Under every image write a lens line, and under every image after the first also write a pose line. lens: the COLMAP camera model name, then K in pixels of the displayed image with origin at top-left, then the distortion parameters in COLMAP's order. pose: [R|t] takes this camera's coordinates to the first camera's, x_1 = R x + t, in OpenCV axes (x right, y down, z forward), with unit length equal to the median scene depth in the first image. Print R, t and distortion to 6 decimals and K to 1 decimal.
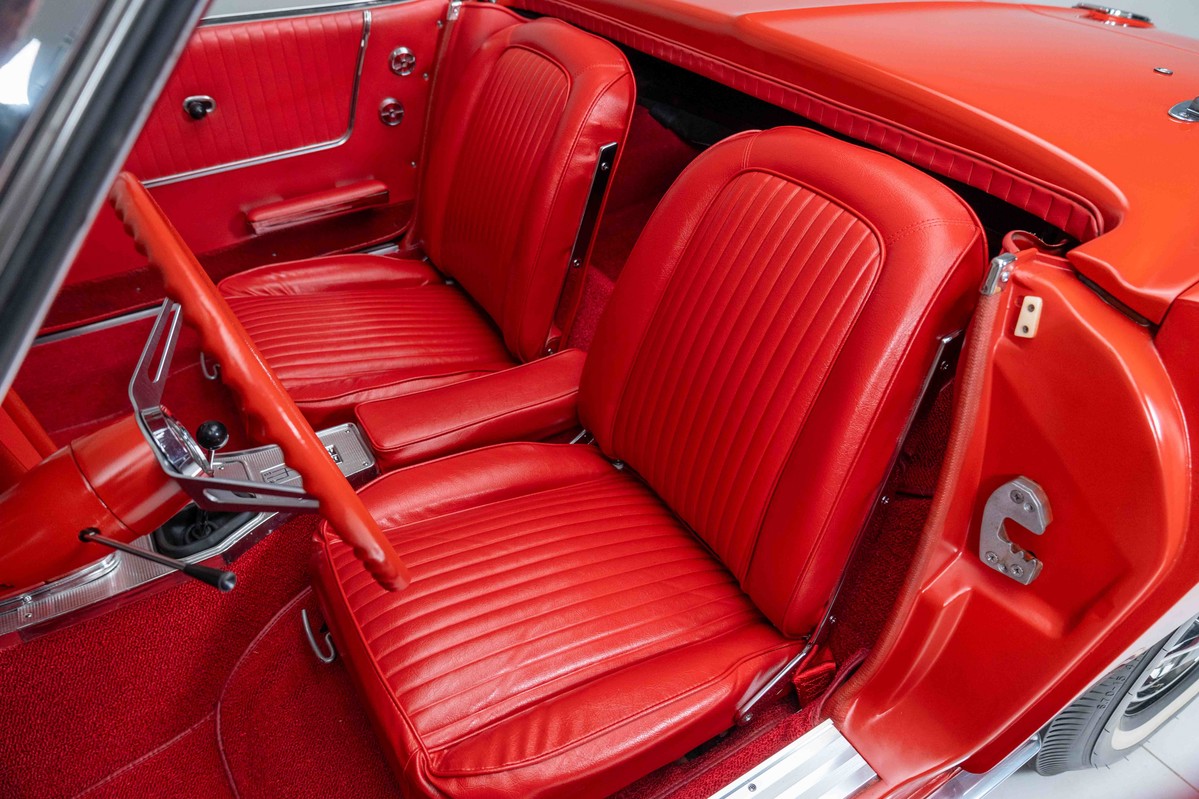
lens RADIAL K [[798.9, 0, 599.5], [0, 798.9, 399.5], [0, 0, 1]] dist [-0.018571, 0.000272]
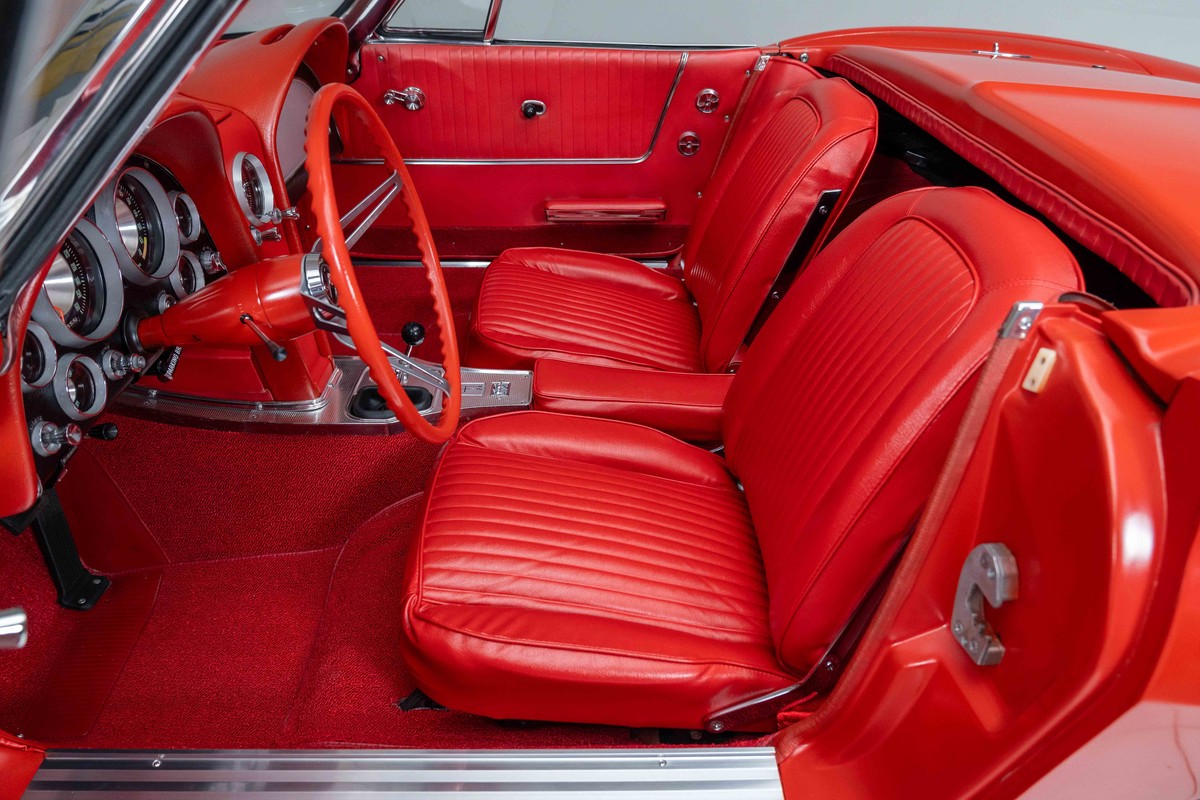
lens RADIAL K [[813.2, 0, 600.0], [0, 813.2, 400.0], [0, 0, 1]] dist [-0.027205, 0.001194]
pose [[0.860875, 0.283886, -0.422258, 0.273506], [-0.325664, 0.945054, -0.028580, 0.067071], [0.390943, 0.162118, 0.906025, -0.028660]]
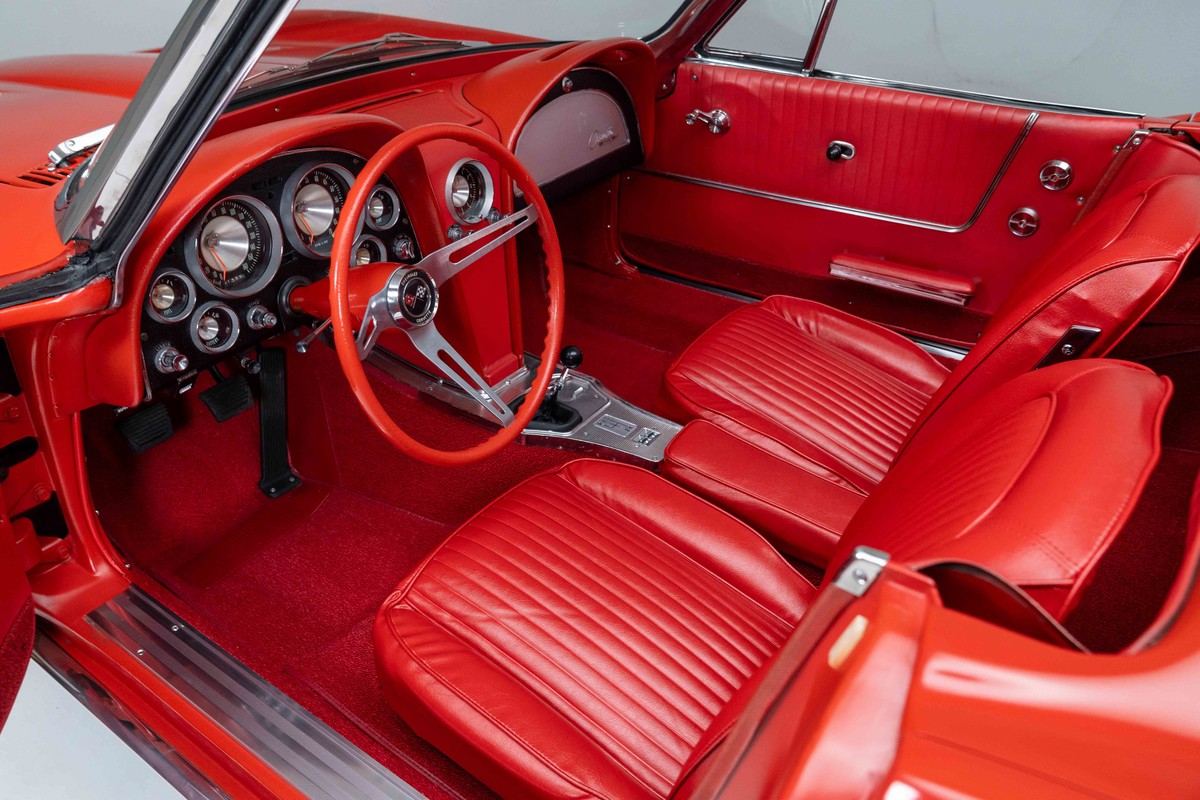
lens RADIAL K [[871.1, 0, 568.7], [0, 871.1, 397.1], [0, 0, 1]] dist [-0.010705, -0.000217]
pose [[0.389108, 0.487605, -0.781560, 0.508231], [-0.561634, 0.798070, 0.218290, -0.166174], [0.730179, 0.354013, 0.584391, 0.160438]]
